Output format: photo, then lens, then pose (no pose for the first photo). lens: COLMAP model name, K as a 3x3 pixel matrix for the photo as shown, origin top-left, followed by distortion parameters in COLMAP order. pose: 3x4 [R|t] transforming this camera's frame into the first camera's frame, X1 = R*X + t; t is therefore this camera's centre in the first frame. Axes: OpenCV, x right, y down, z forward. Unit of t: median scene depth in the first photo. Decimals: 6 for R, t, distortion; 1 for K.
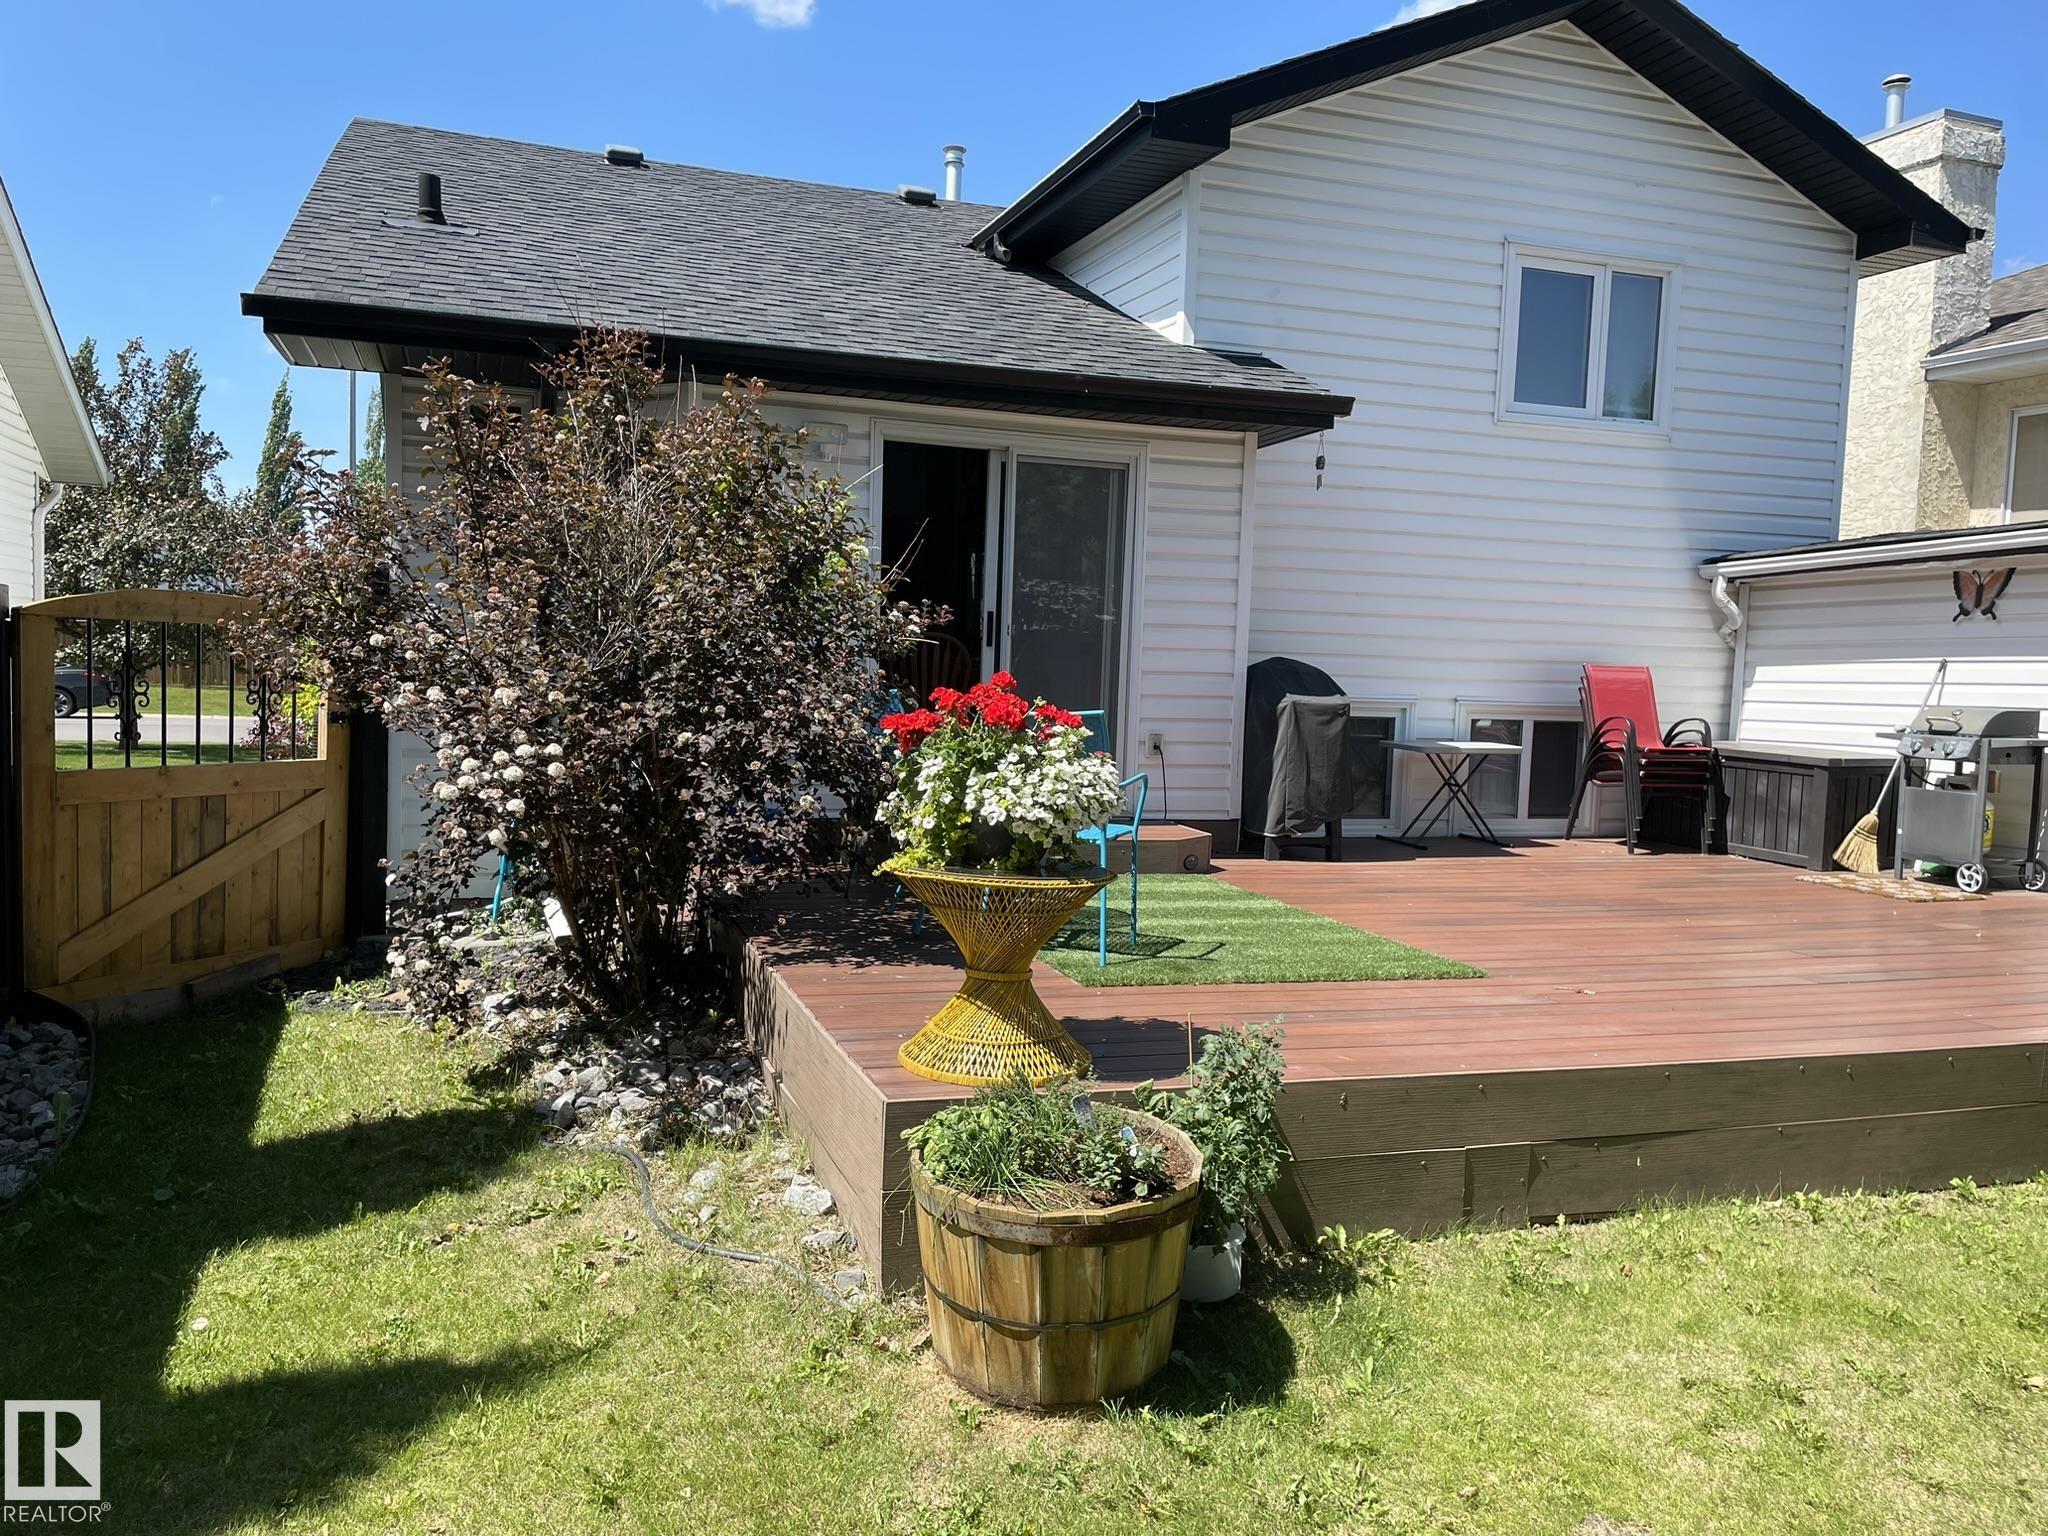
lens RADIAL K [[1551.6, 0, 1025.1], [0, 1551.6, 756.8], [0, 0, 1]] dist [0.078447, -0.089414]
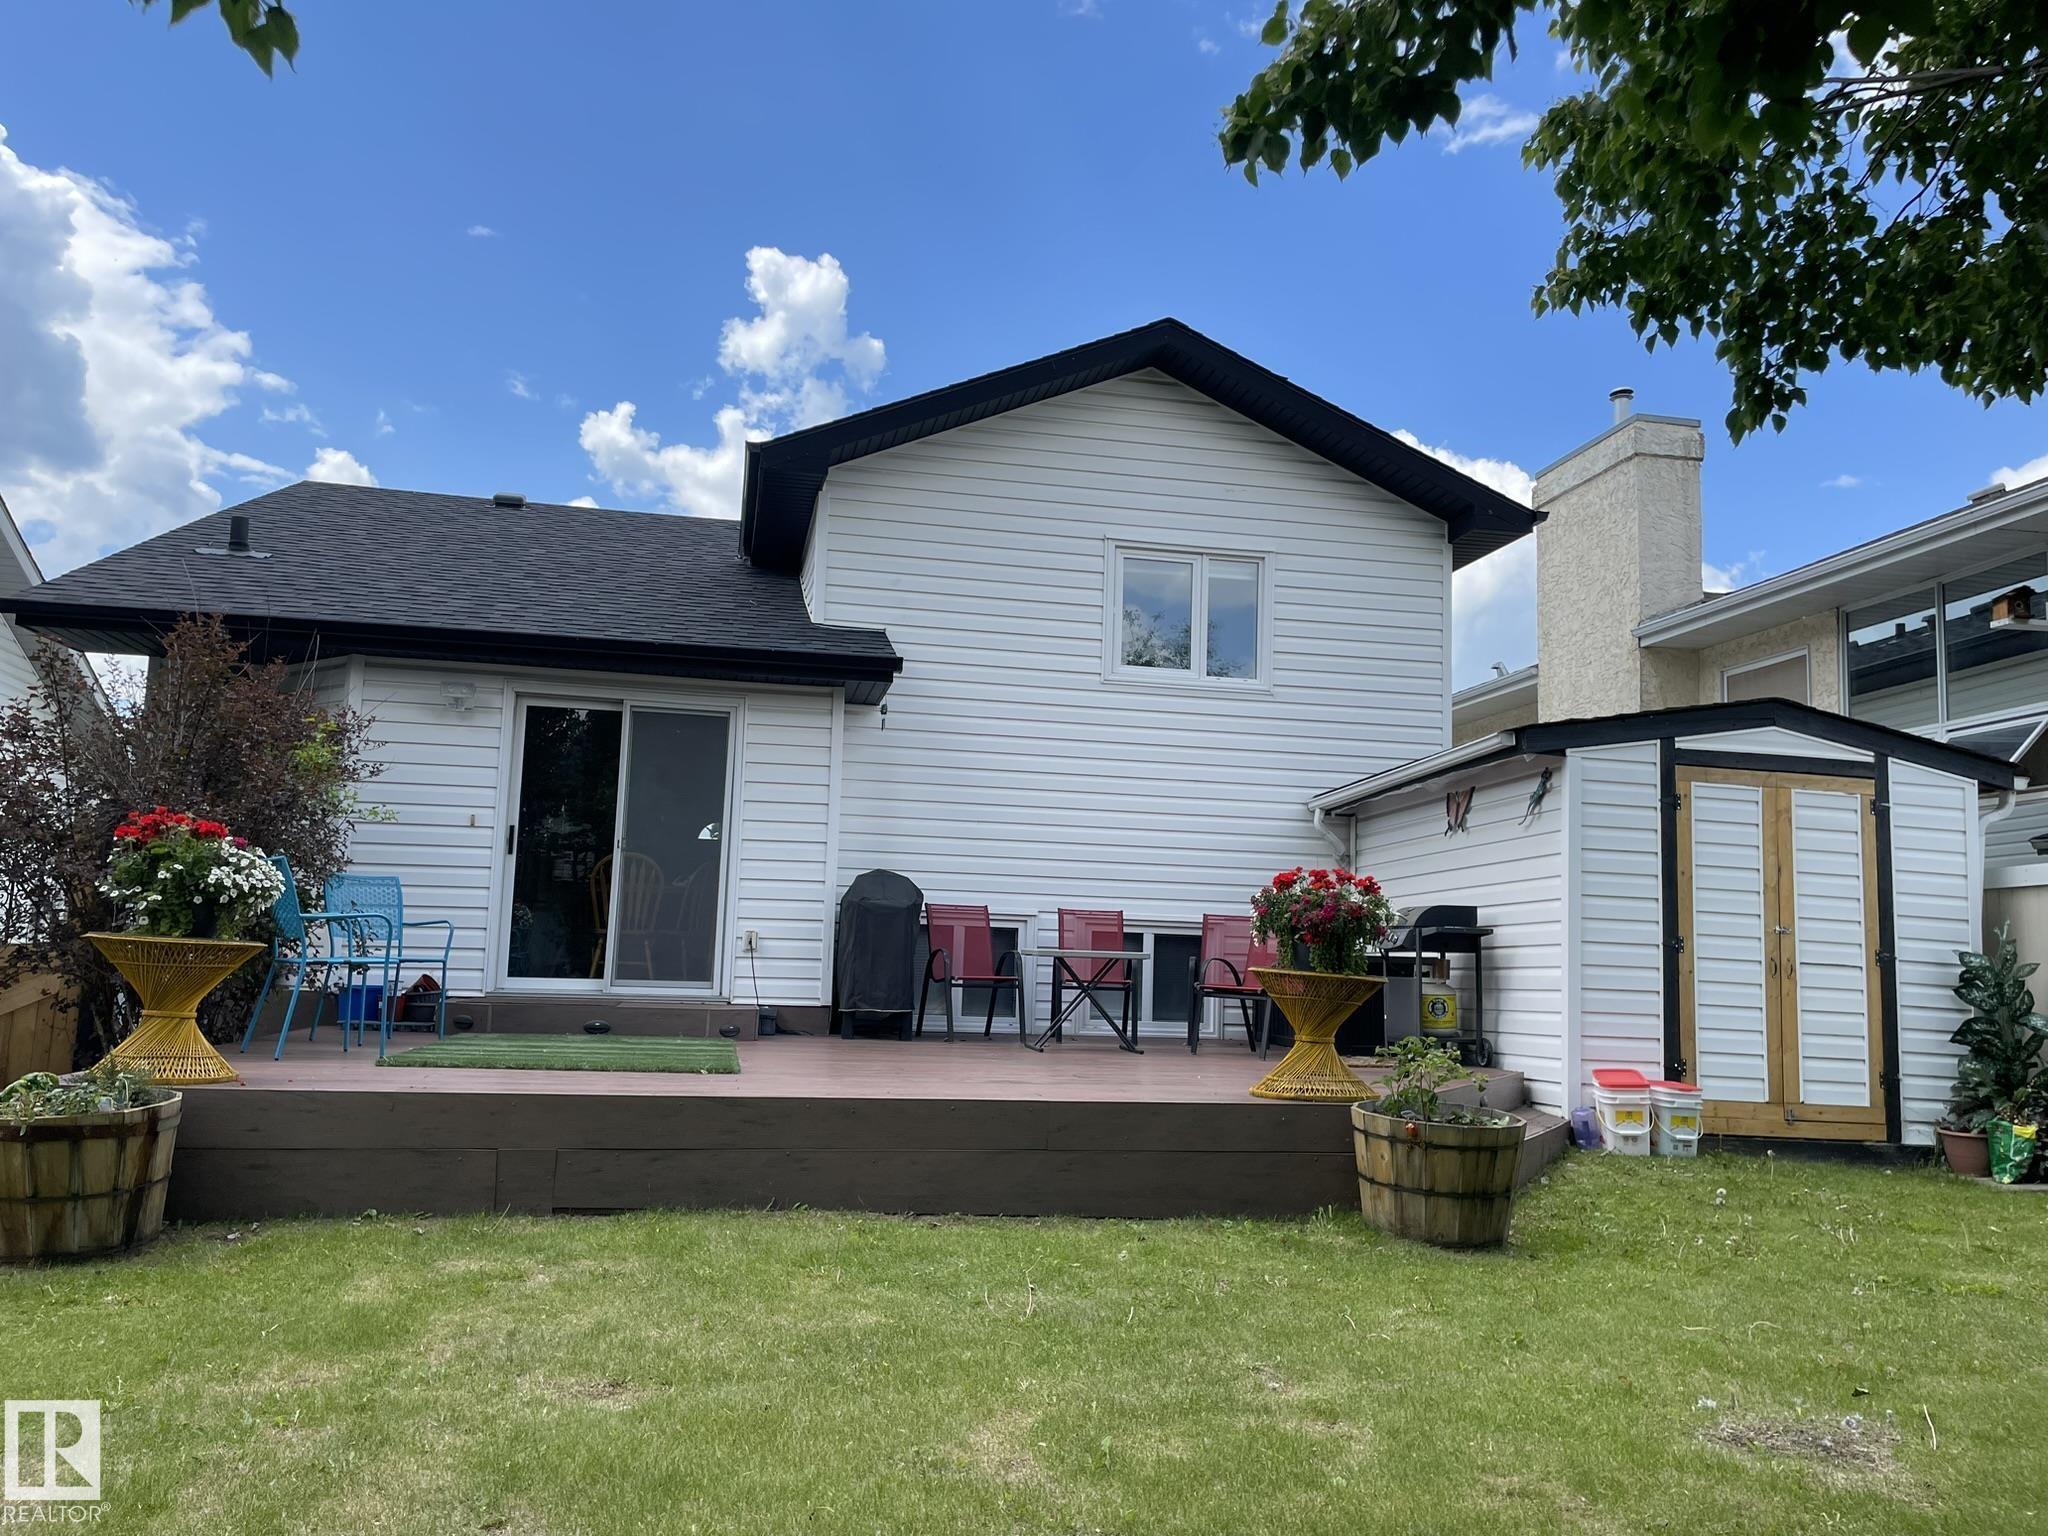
lens RADIAL K [[1553.6, 0, 1024.0], [0, 1553.6, 768.0], [0, 0, 1]] dist [0.059885, 0.000745]
pose [[0.990305, -0.016181, -0.137964, 0.393546], [-0.010089, 0.982191, -0.187613, 0.073249], [0.138543, 0.187186, 0.972506, -0.148582]]
